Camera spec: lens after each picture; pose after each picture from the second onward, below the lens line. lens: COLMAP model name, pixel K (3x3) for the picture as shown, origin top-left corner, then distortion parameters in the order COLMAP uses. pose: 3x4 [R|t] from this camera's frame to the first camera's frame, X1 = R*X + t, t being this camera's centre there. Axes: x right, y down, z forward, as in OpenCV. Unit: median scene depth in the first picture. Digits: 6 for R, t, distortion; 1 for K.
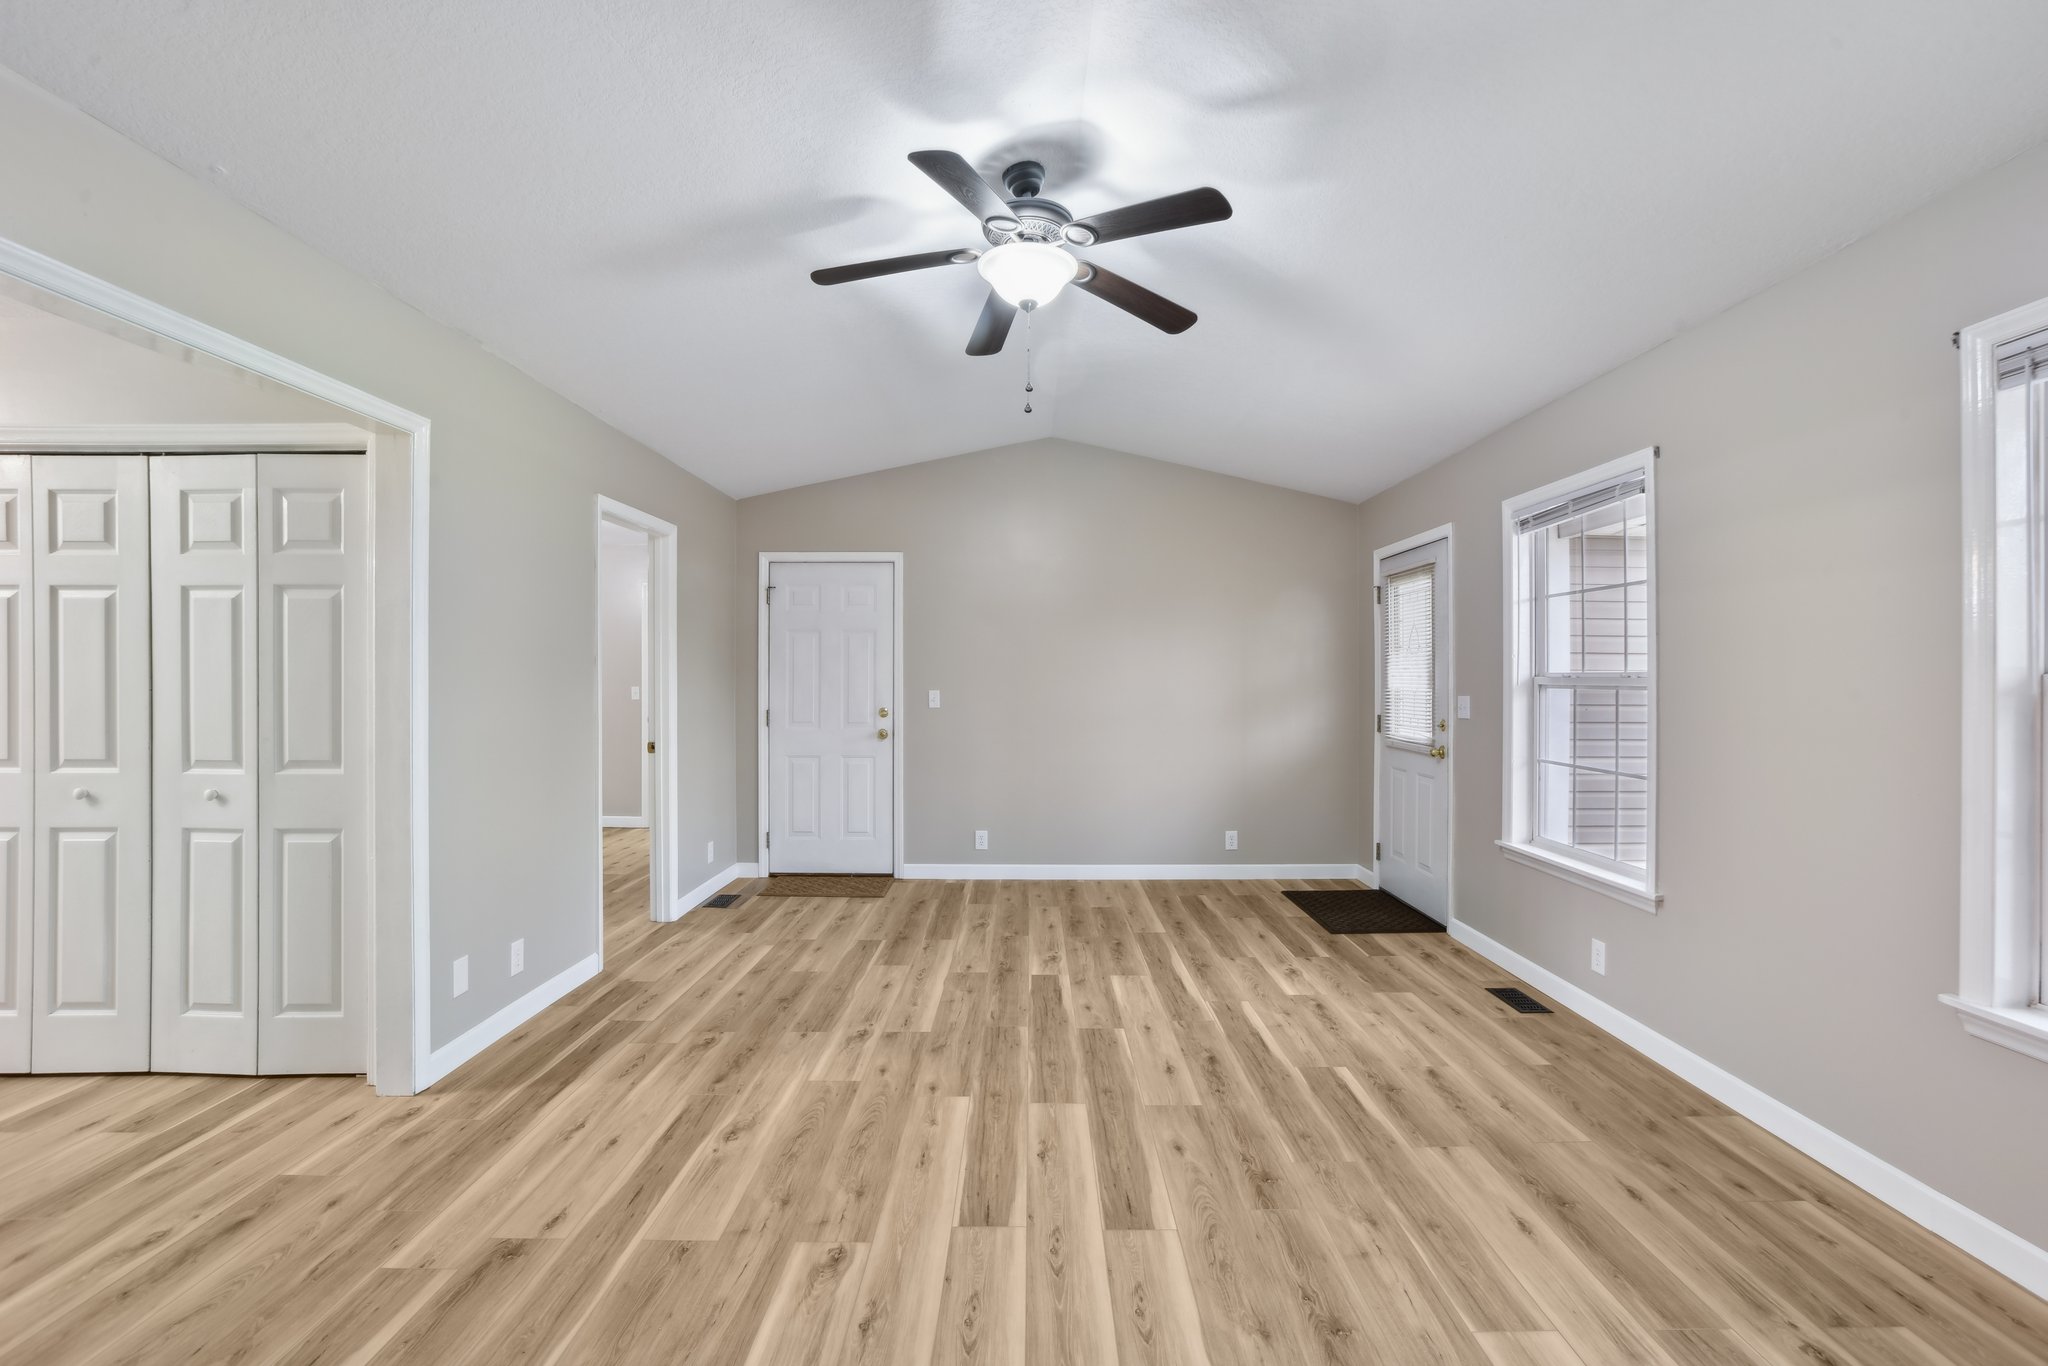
lens RADIAL K [[882.5, 0, 1046.1], [0, 882.5, 681.8], [0, 0, 1]] dist [-0.071831, 0.031691]
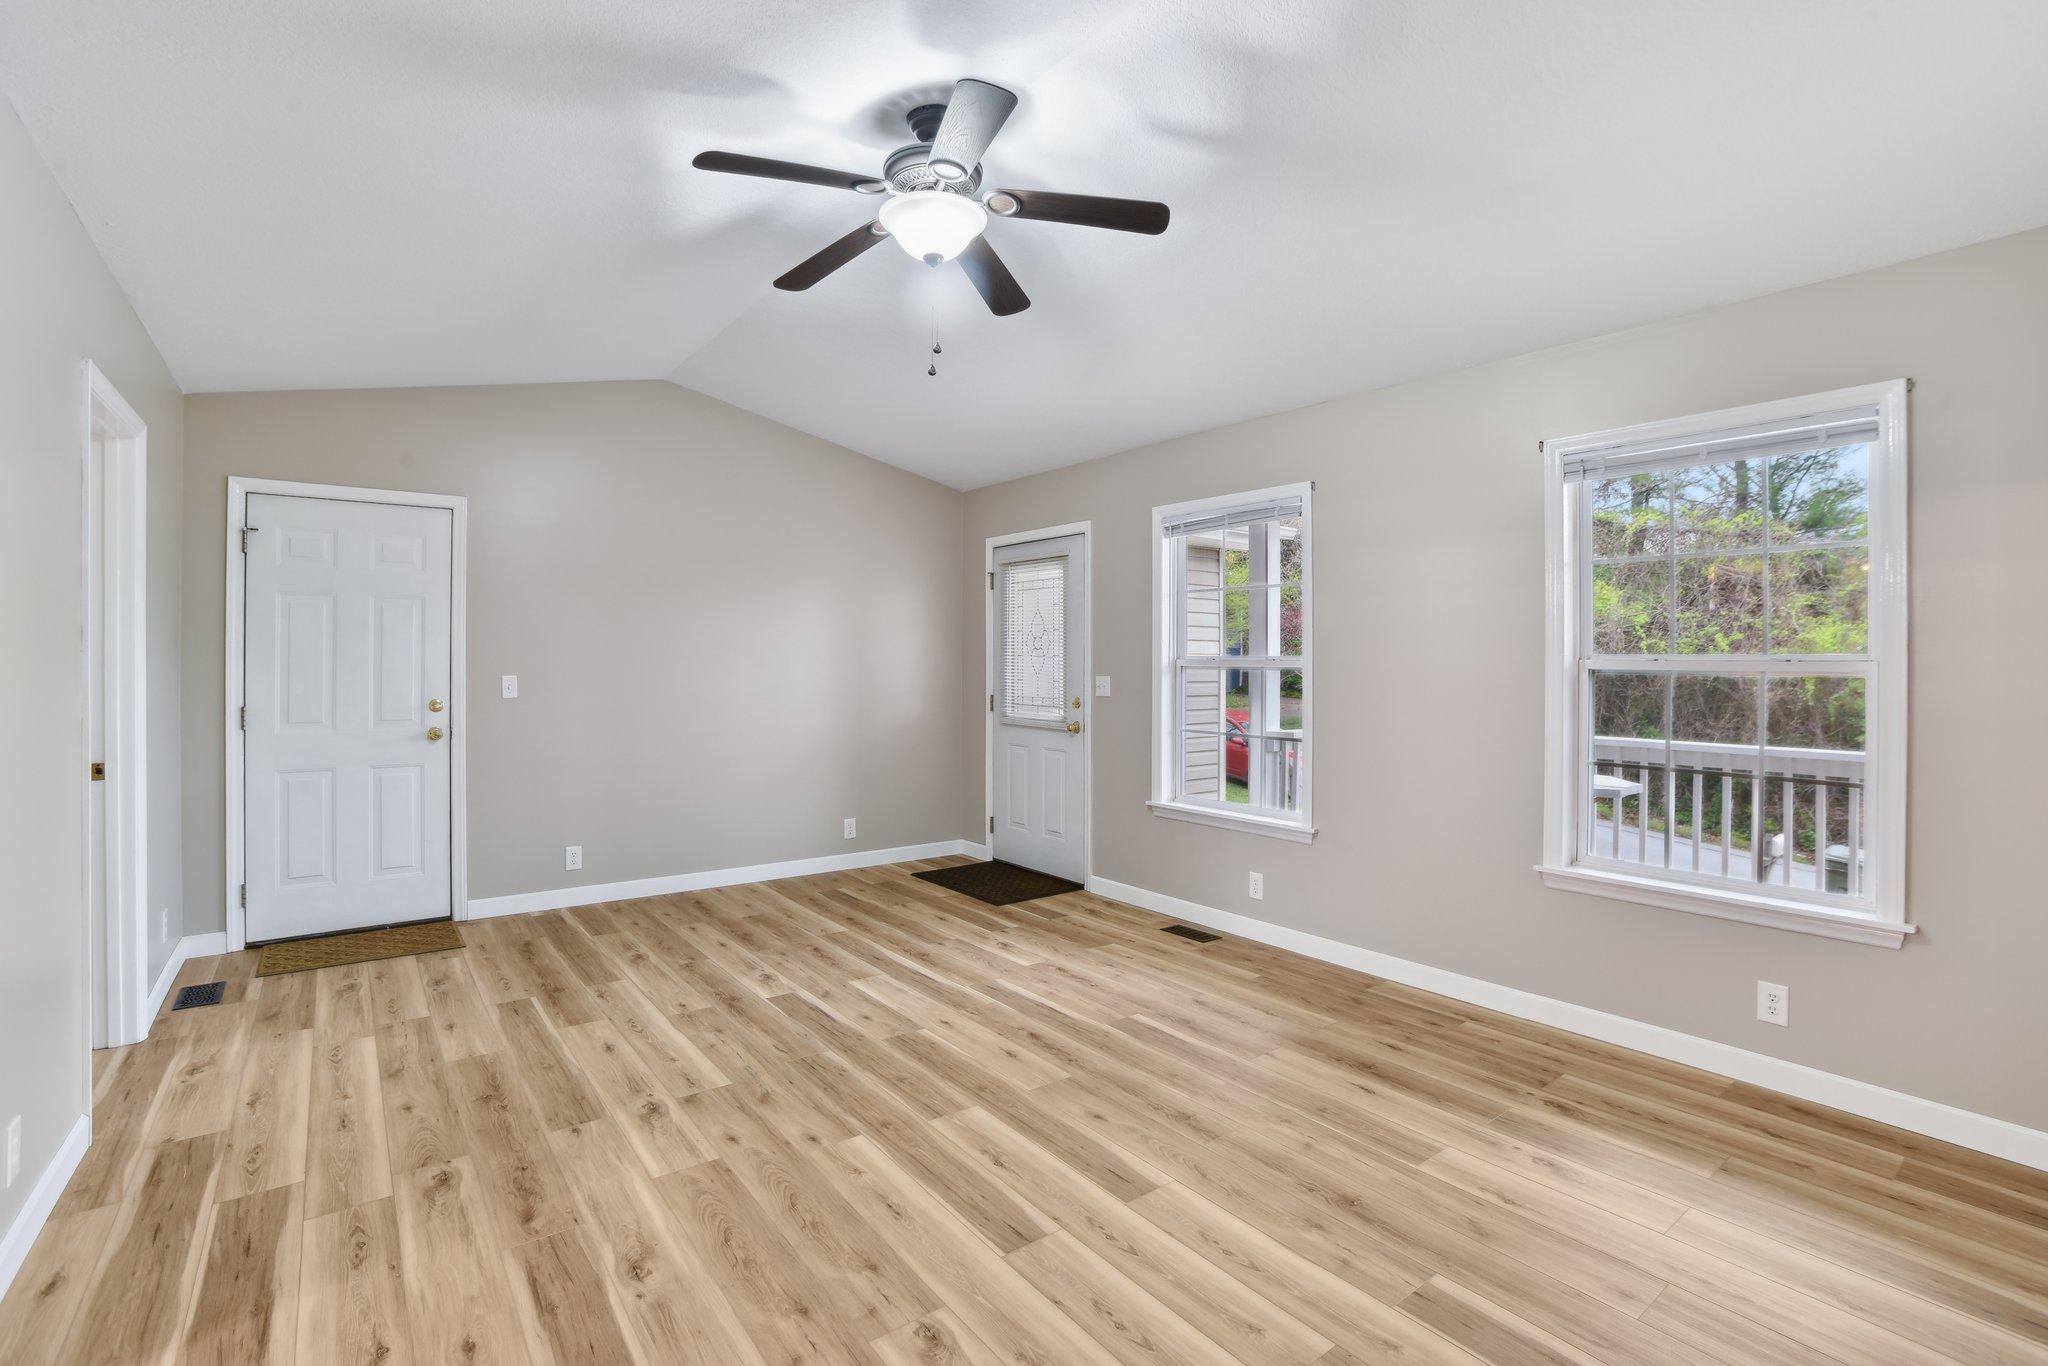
lens RADIAL K [[926.2, 0, 1021.1], [0, 926.2, 667.1], [0, 0, 1]] dist [-0.073078, 0.027597]
pose [[0.806638, -0.004487, 0.591029, -0.419165], [0.000855, 0.999979, 0.006425, -0.005043], [-0.591046, -0.004677, 0.806624, 0.131468]]
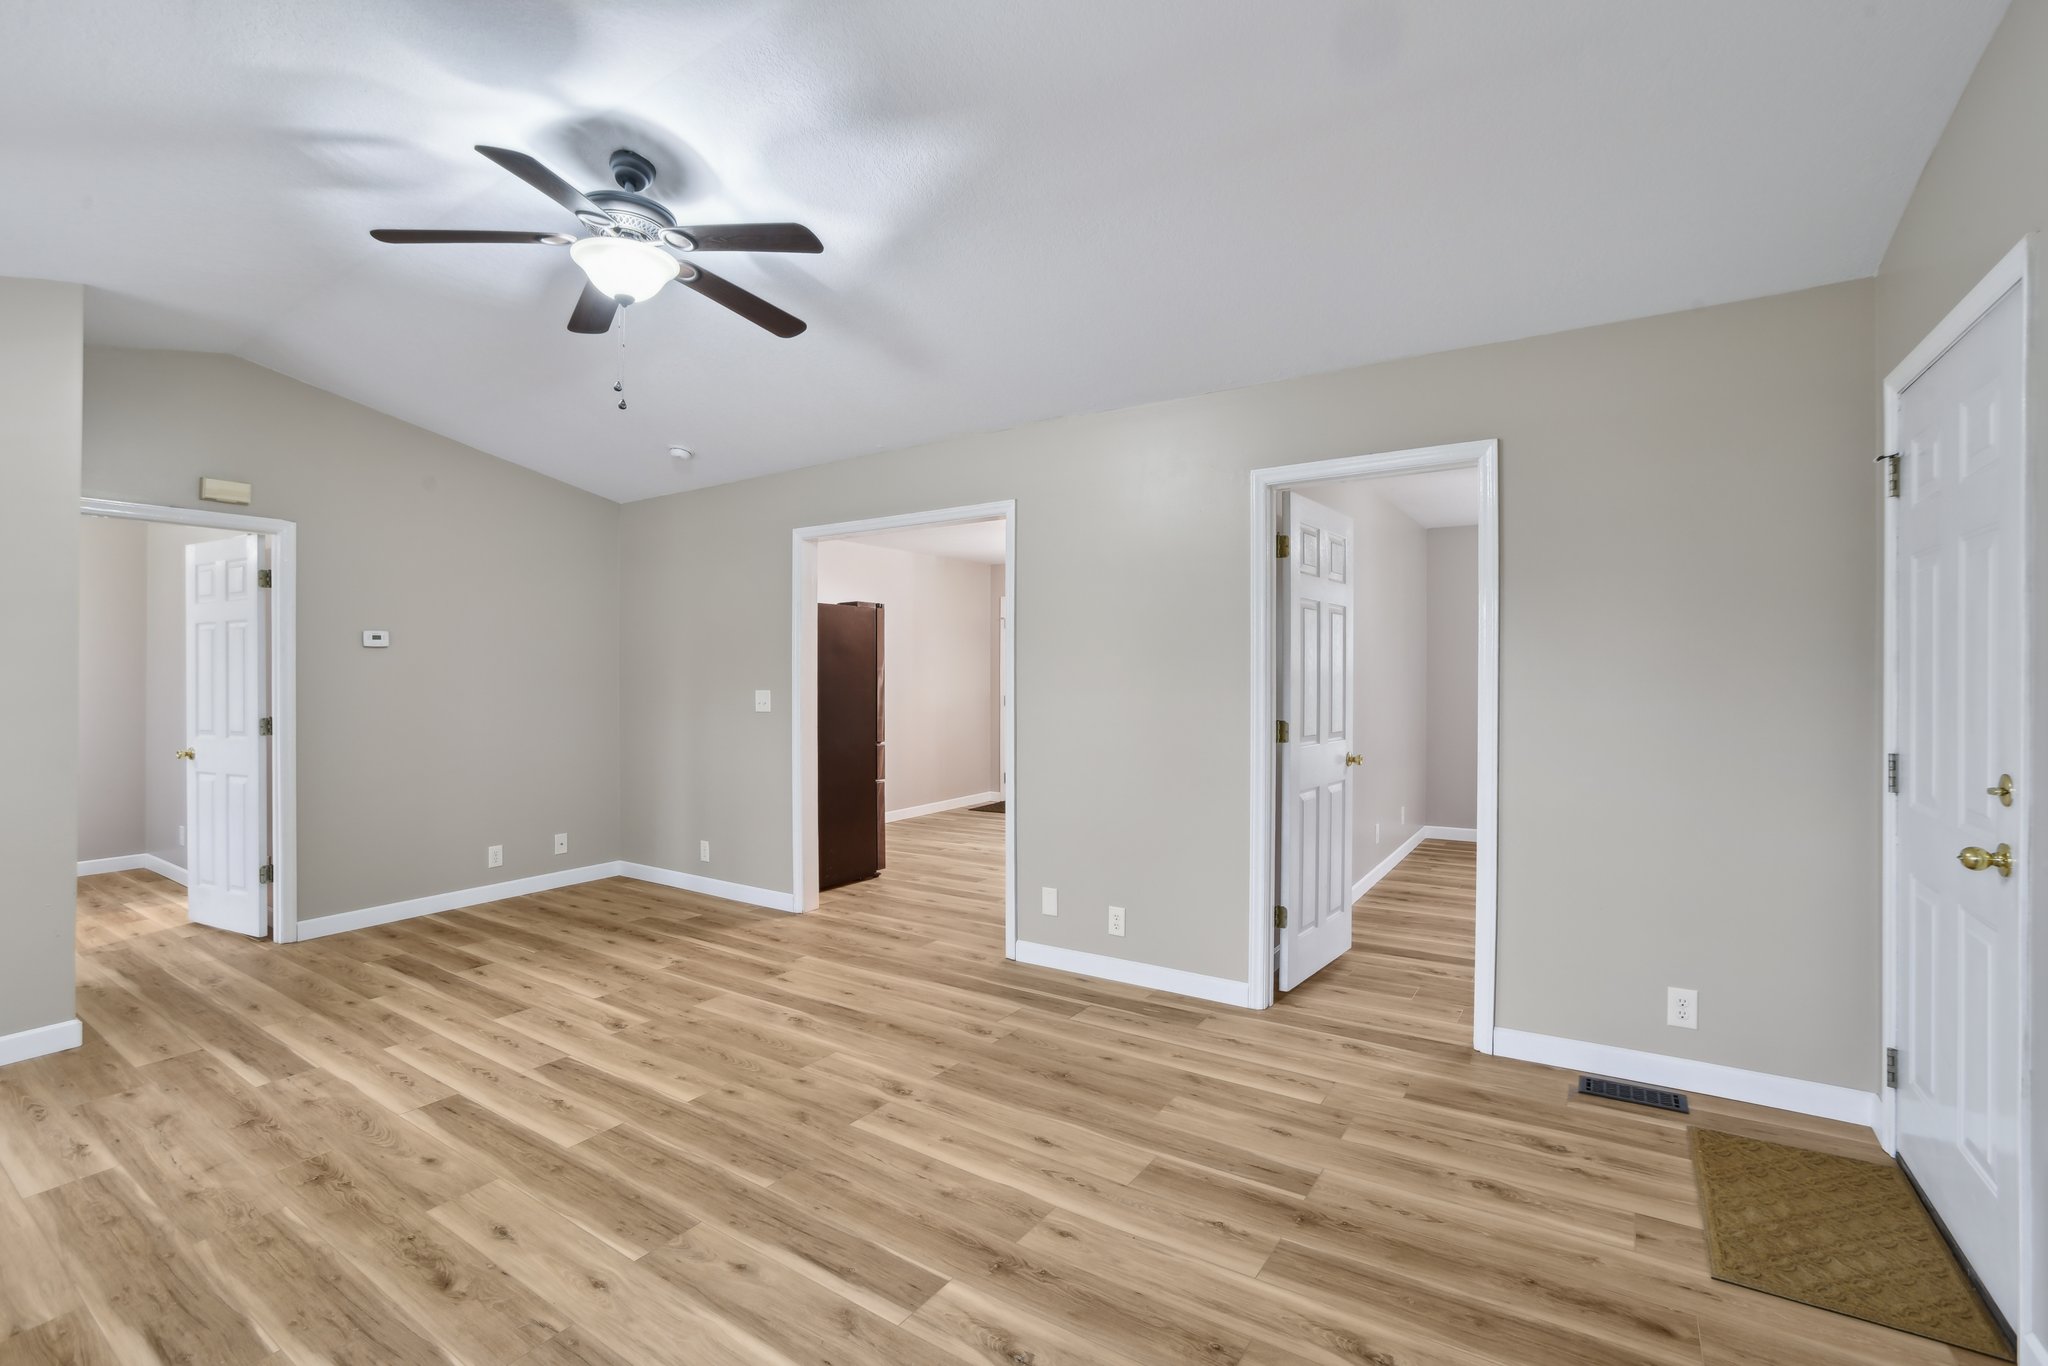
lens RADIAL K [[886.7, 0, 1027.7], [0, 886.7, 666.3], [0, 0, 1]] dist [-0.049356, 0.014999]
pose [[-0.558181, -0.011959, -0.829633, 0.437980], [0.001299, 0.999882, -0.015288, -0.003599], [0.829718, -0.009611, -0.558100, 1.568284]]
